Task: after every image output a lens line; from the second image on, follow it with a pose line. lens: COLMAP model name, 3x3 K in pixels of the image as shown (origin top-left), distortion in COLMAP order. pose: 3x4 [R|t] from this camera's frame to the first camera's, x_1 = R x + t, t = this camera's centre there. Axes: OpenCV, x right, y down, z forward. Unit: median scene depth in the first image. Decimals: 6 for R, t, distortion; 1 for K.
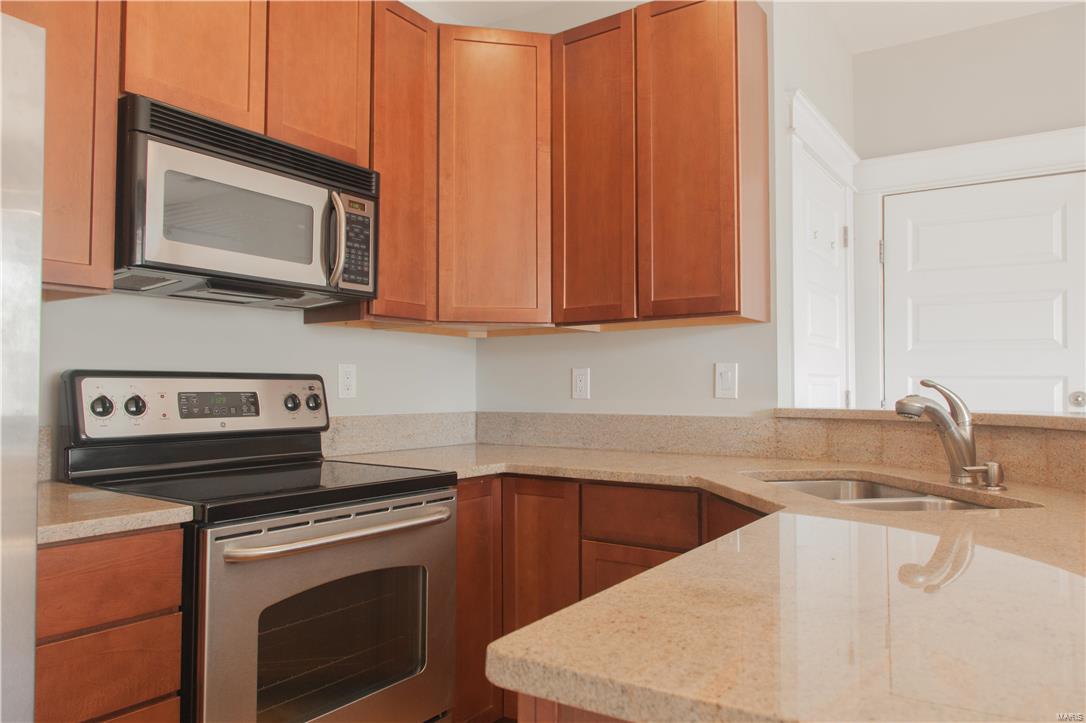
lens RADIAL K [[745.2, 0, 538.4], [0, 745.2, 358.7], [0, 0, 1]] dist [-0.004765, 0.030644]
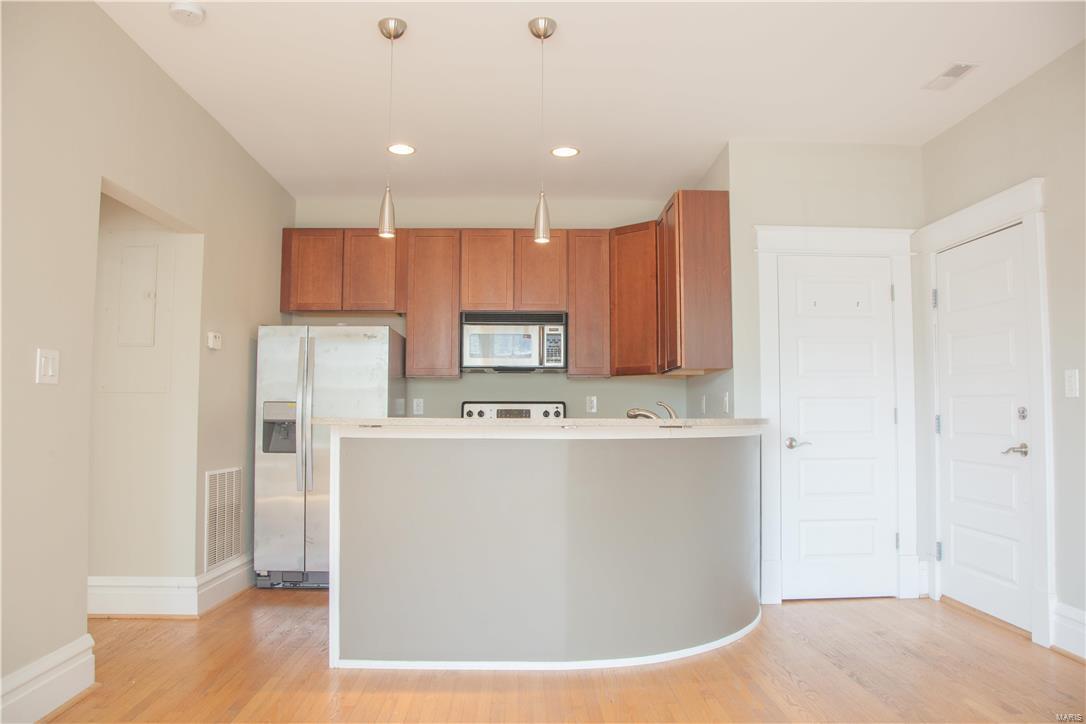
lens RADIAL K [[745.2, 0, 538.4], [0, 745.2, 359.2], [0, 0, 1]] dist [-0.004765, 0.030644]
pose [[0.579618, -0.057094, -0.812886, 1.635342], [0.033734, 0.998369, -0.046068, -0.006078], [0.814190, -0.000720, 0.580599, -0.404111]]
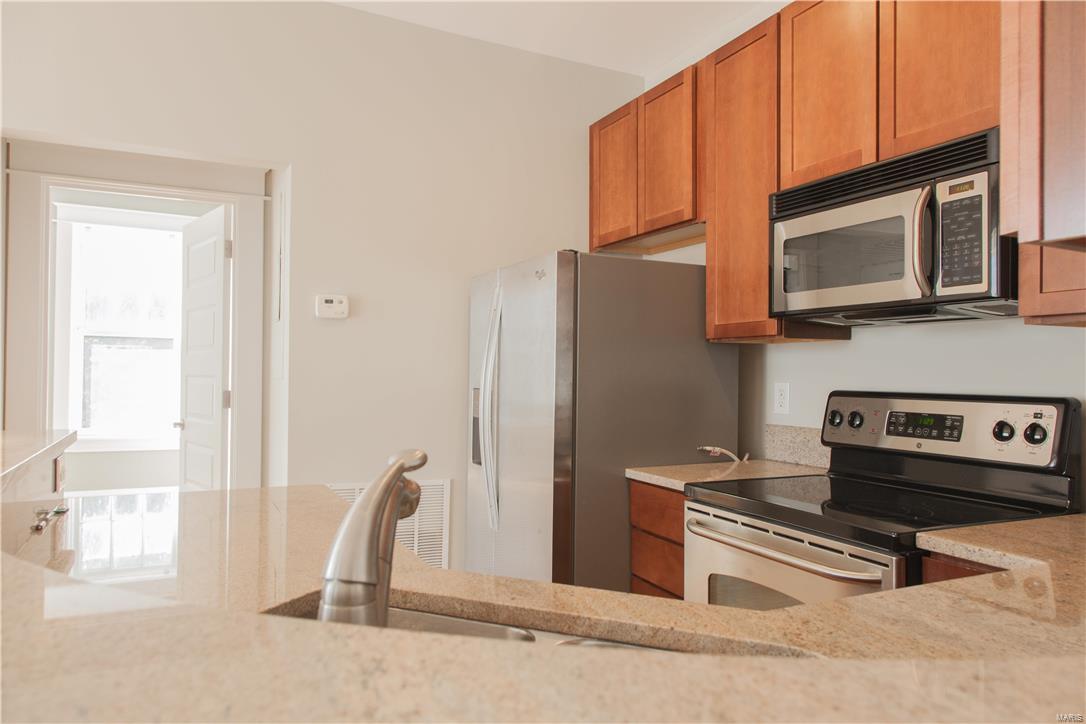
lens RADIAL K [[745.2, 0, 538.4], [0, 745.2, 359.2], [0, 0, 1]] dist [-0.004765, 0.030644]
pose [[-0.506242, -0.022008, -0.862111, 0.674983], [0.025968, 0.998832, -0.040746, -0.000945], [0.862000, -0.043015, -0.505079, 1.007957]]
